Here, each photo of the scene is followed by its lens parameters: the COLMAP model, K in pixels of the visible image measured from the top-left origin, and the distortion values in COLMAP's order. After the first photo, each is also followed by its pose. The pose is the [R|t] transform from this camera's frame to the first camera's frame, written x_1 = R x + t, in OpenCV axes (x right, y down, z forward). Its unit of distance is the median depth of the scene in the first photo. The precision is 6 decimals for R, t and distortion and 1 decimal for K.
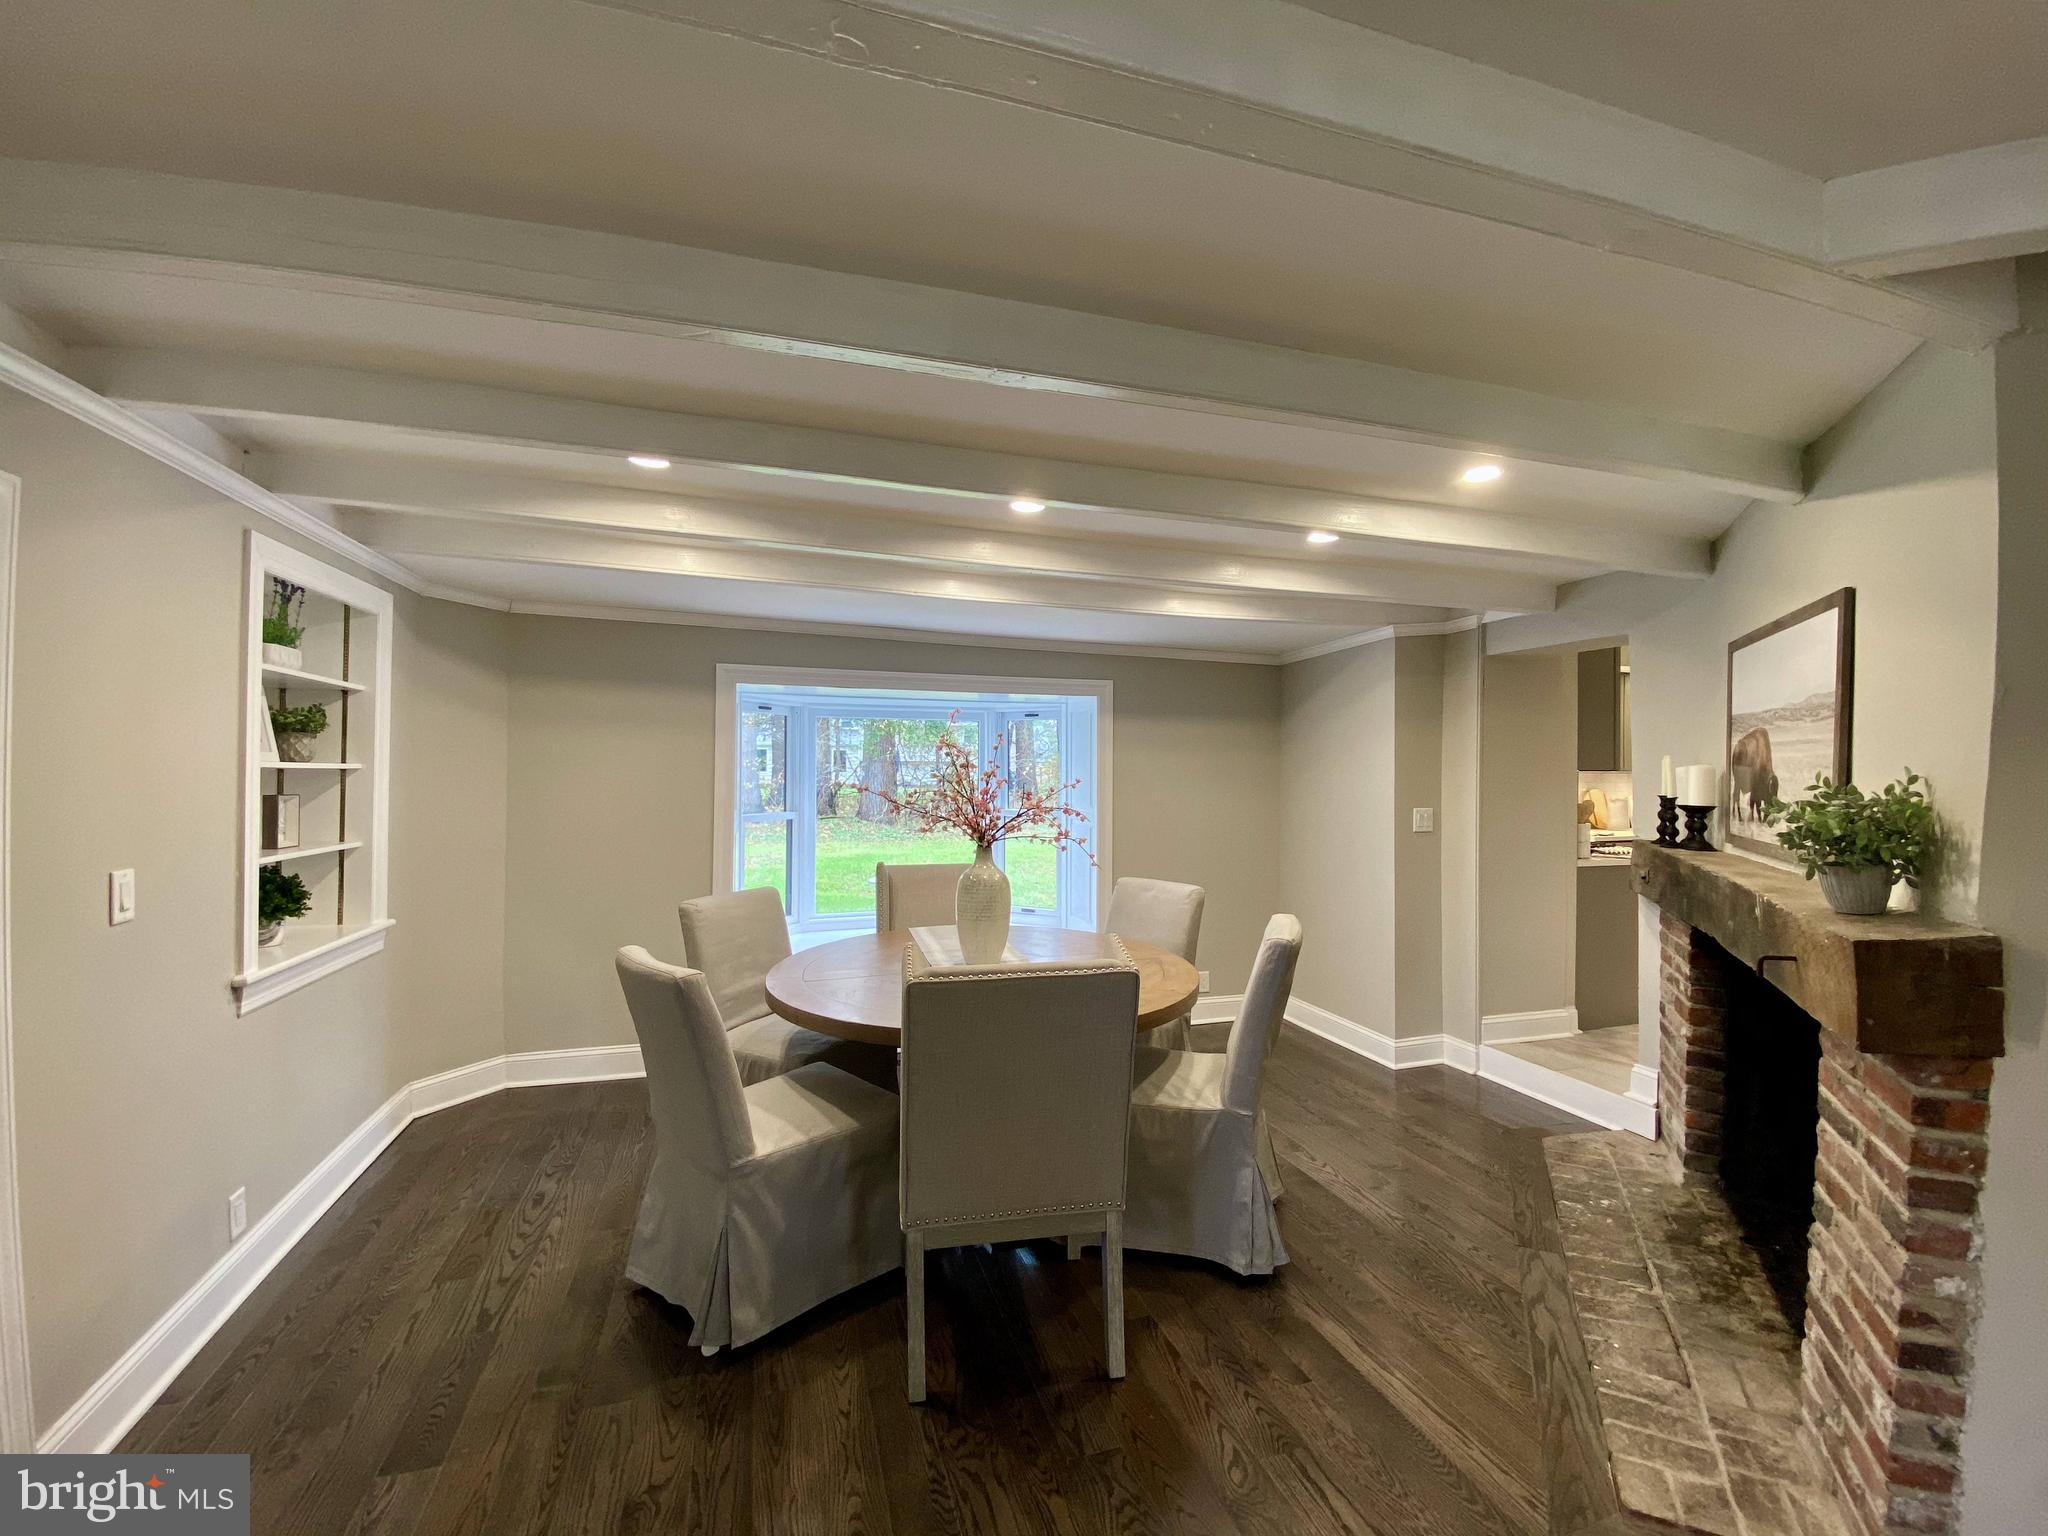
lens RADIAL K [[838.3, 0, 1032.1], [0, 838.3, 762.4], [0, 0, 1]] dist [0.028636, -0.018056]
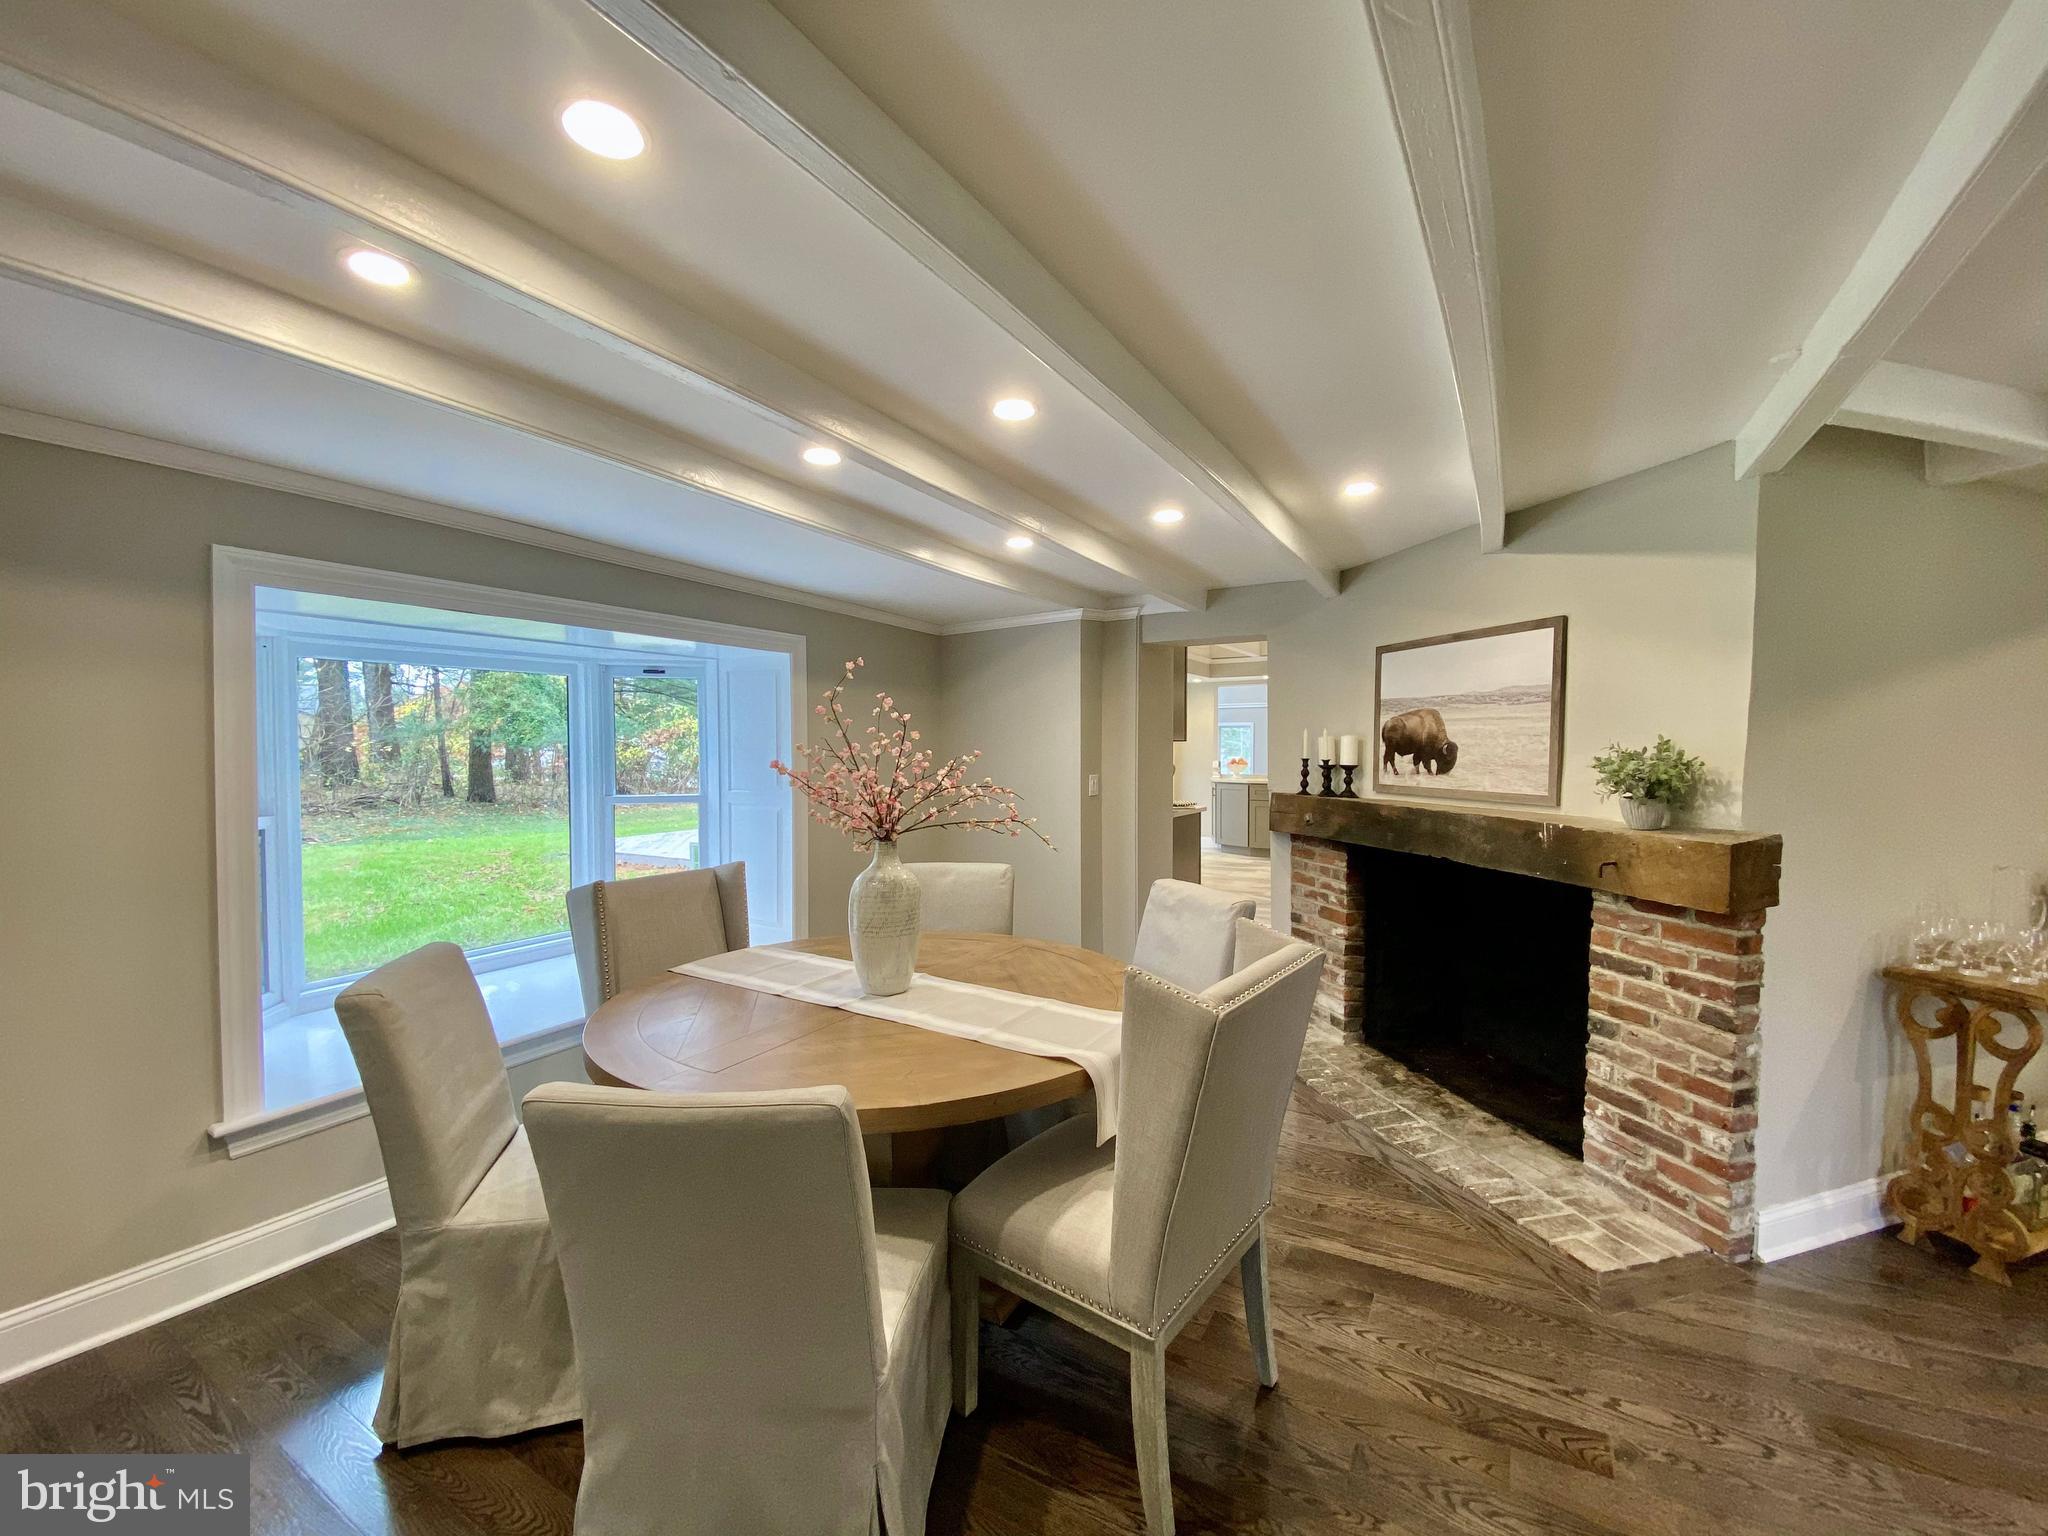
lens RADIAL K [[838.3, 0, 1032.1], [0, 838.3, 762.4], [0, 0, 1]] dist [0.028636, -0.018056]
pose [[0.738945, -0.019954, 0.673471, -0.598528], [-0.001018, 0.999527, 0.030732, 0.006827], [-0.673765, -0.023395, 0.738575, 0.417061]]
